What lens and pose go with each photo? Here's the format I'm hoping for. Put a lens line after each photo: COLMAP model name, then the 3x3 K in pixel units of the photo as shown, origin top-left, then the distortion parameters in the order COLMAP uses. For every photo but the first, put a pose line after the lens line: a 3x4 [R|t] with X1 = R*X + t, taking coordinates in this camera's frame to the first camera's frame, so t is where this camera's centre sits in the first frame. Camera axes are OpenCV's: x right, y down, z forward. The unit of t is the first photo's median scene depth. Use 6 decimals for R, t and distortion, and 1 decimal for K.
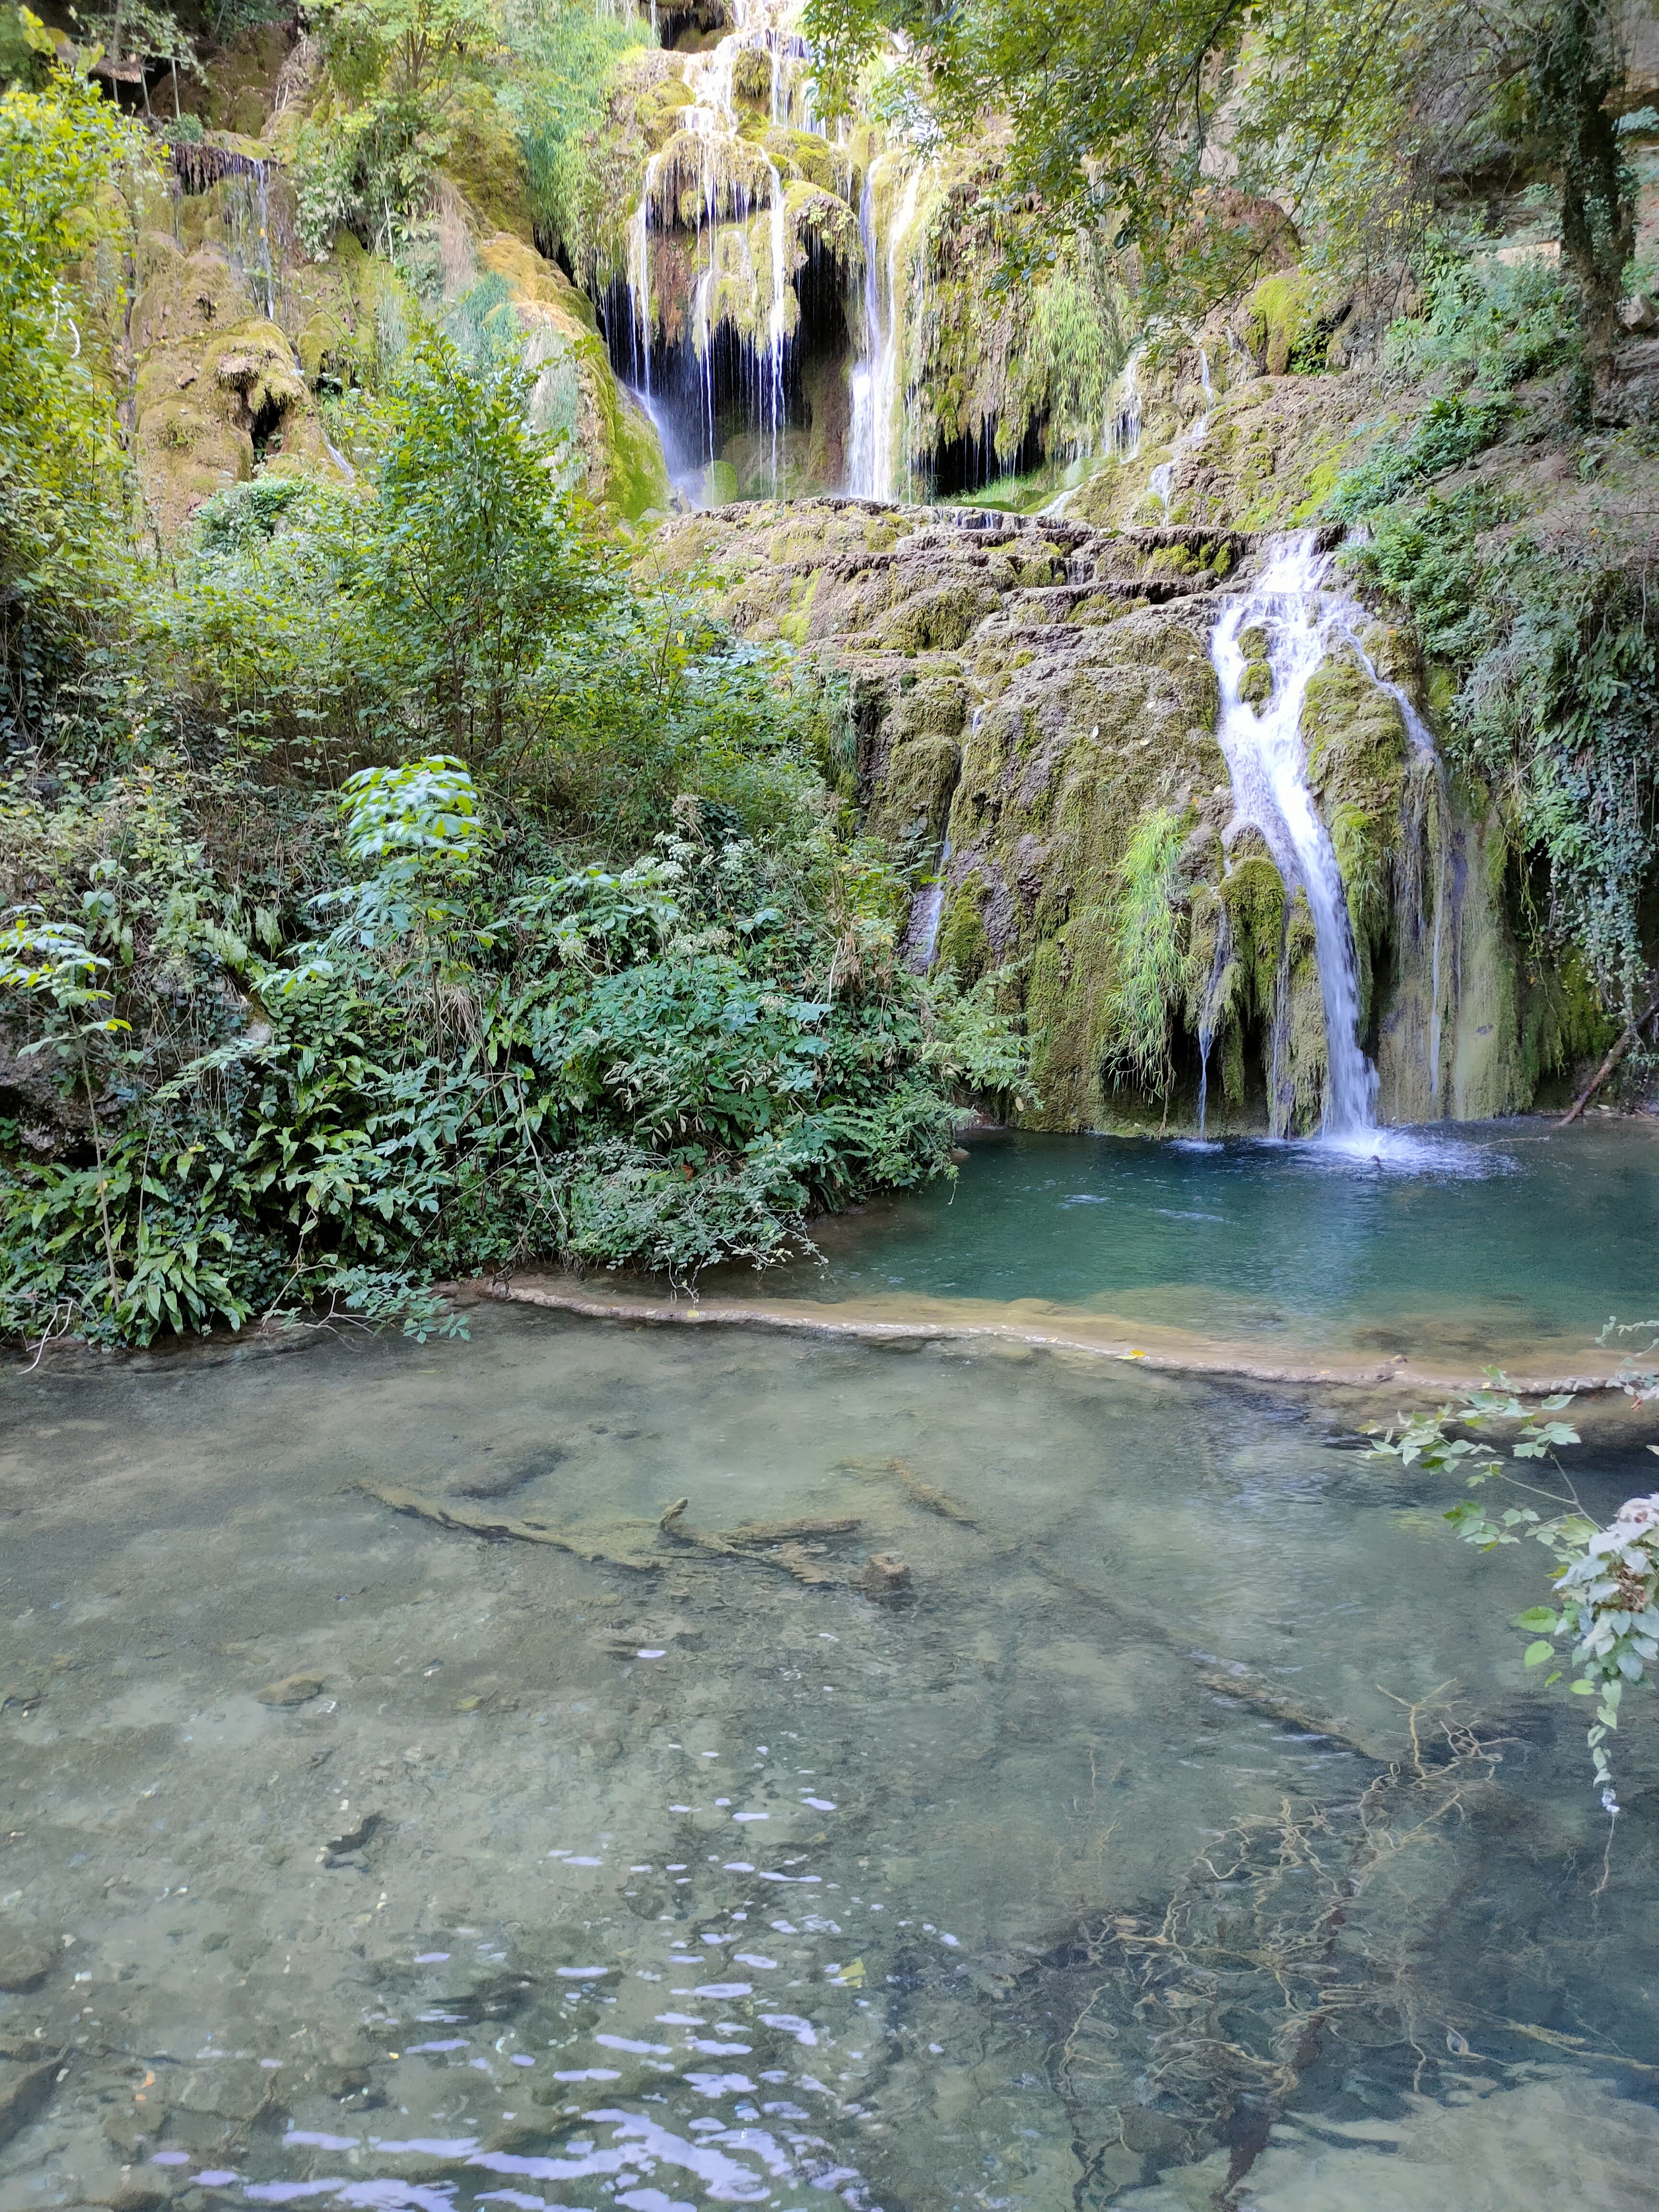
lens RADIAL K [[1688.3, 0, 803.9], [0, 1688.3, 1150.5], [0, 0, 1]] dist [0.043757, -0.044234]
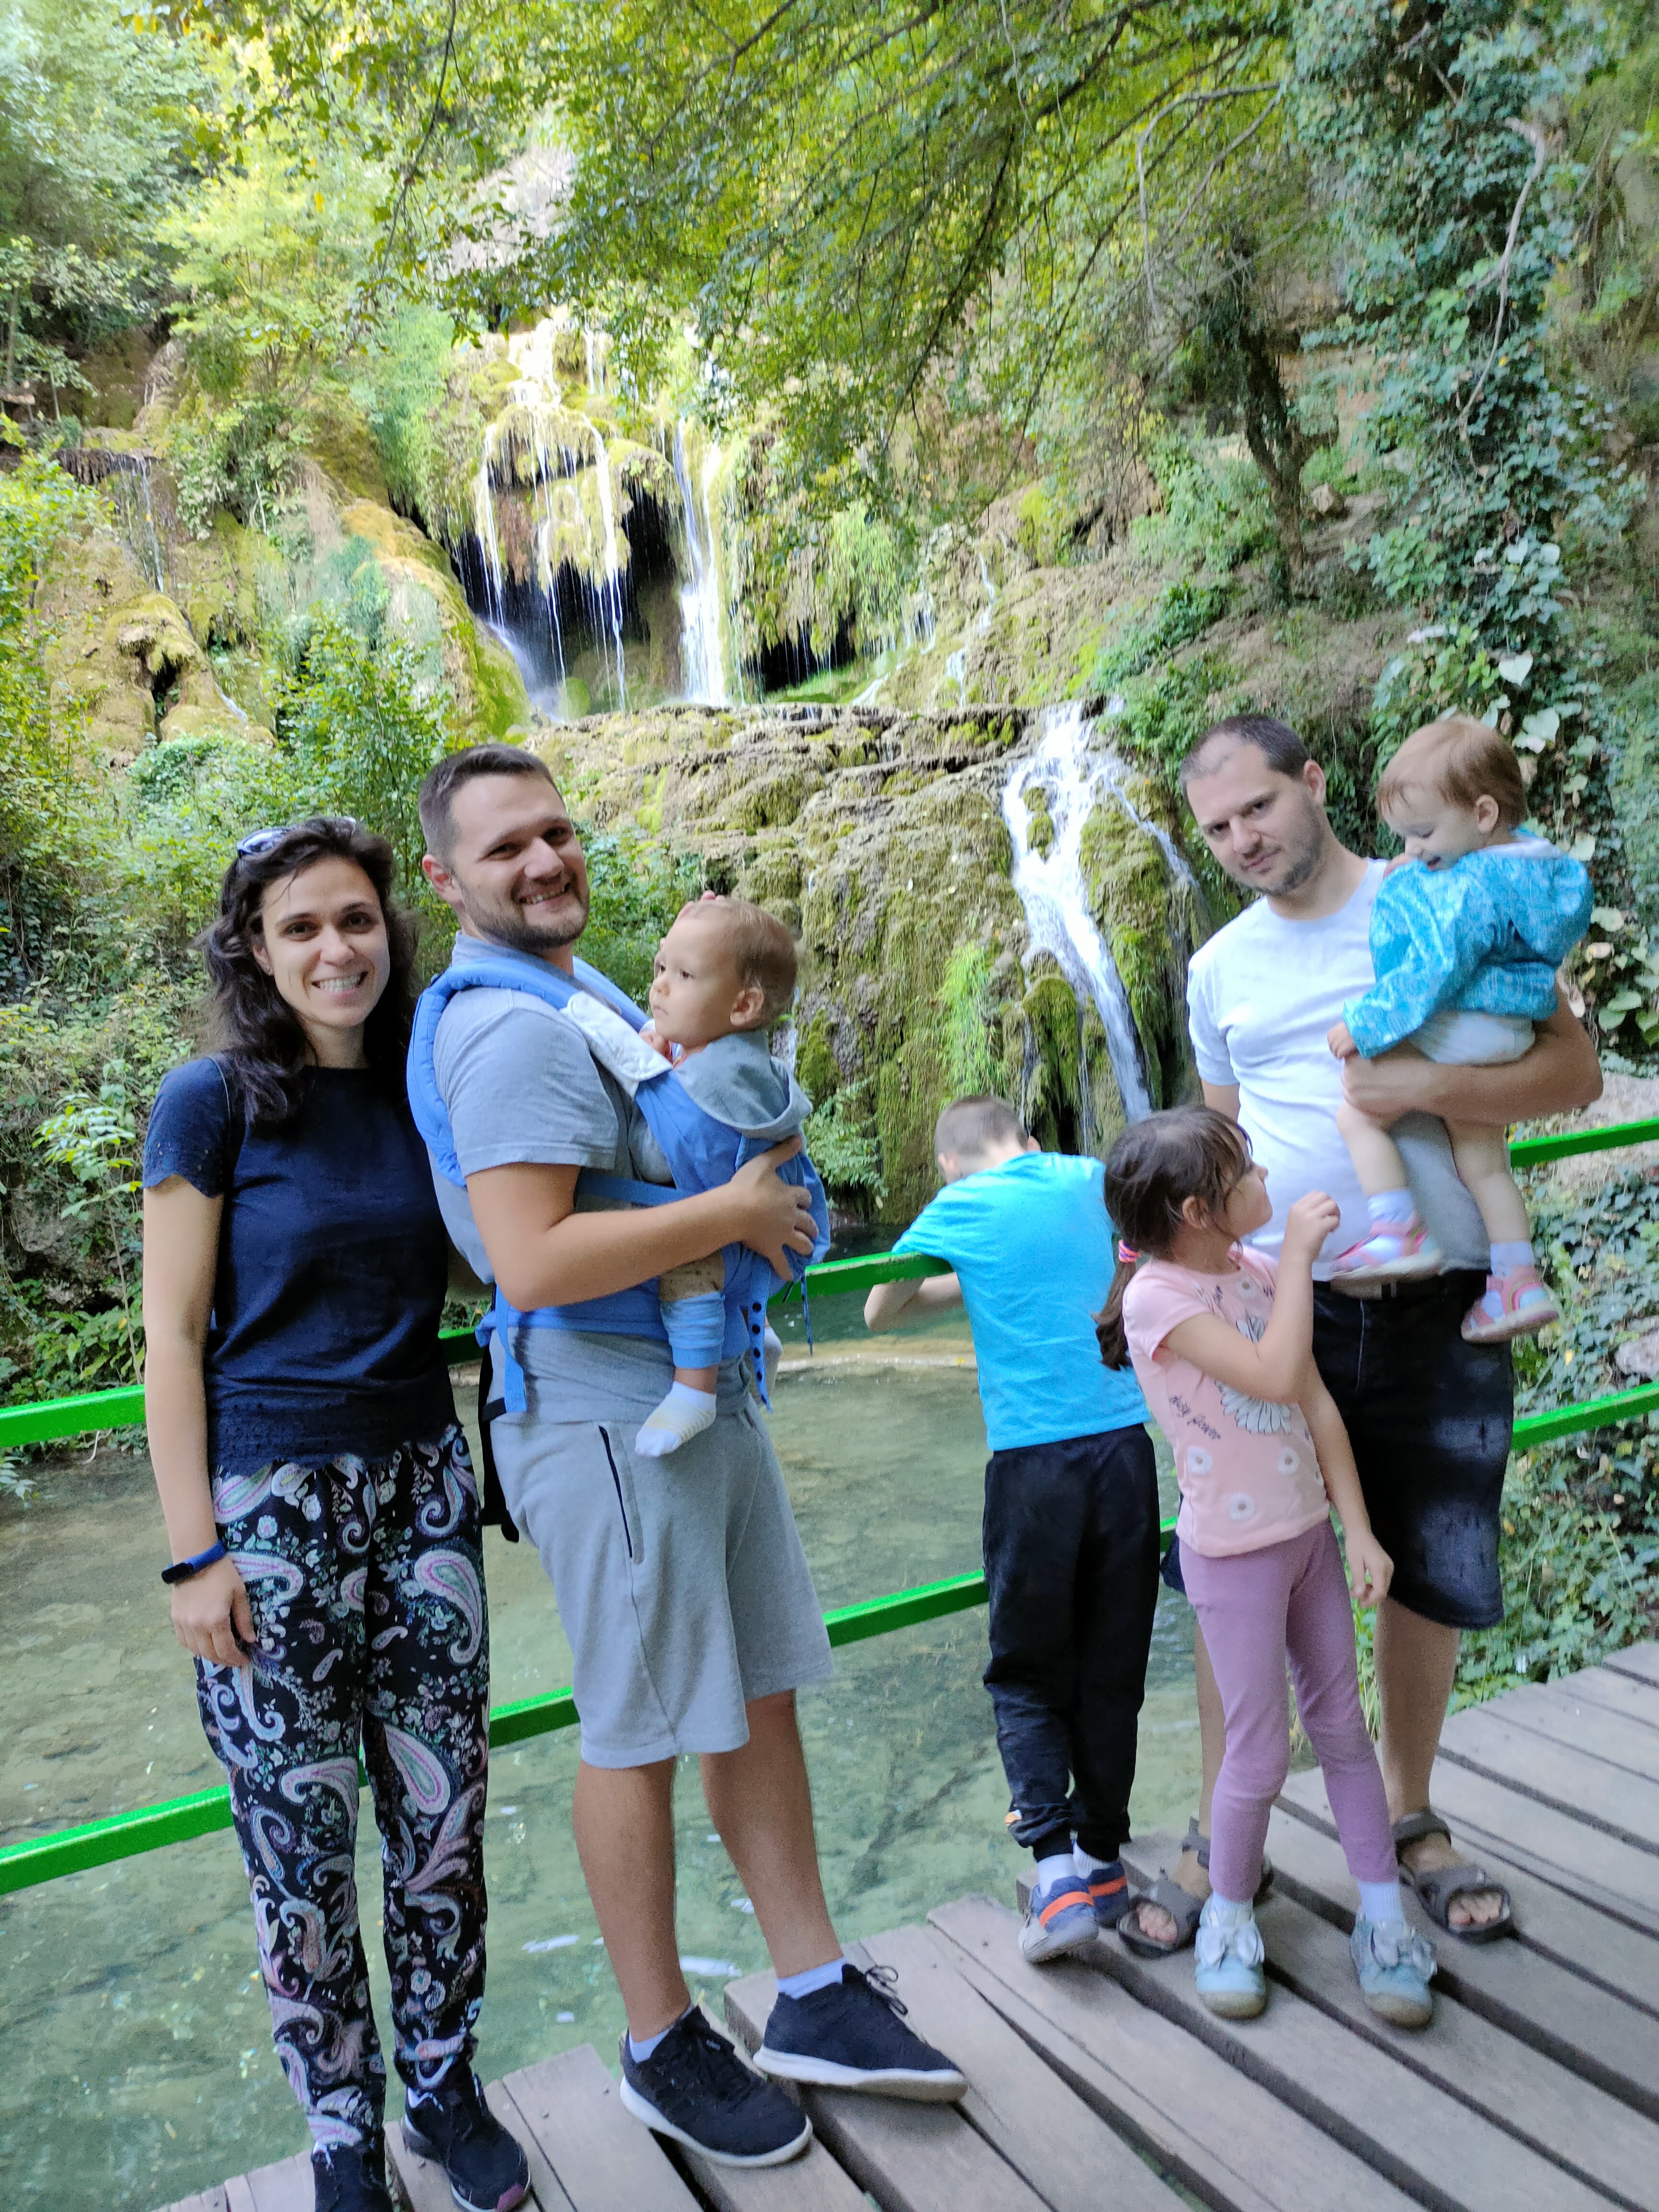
lens RADIAL K [[1657.2, 0, 808.6], [0, 1657.2, 1117.1], [0, 0, 1]] dist [0.042904, -0.049589]
pose [[0.992920, -0.098102, 0.066984, 0.007346], [0.104765, 0.988989, -0.104527, 0.027668], [-0.055992, 0.110805, 0.992264, -0.129412]]
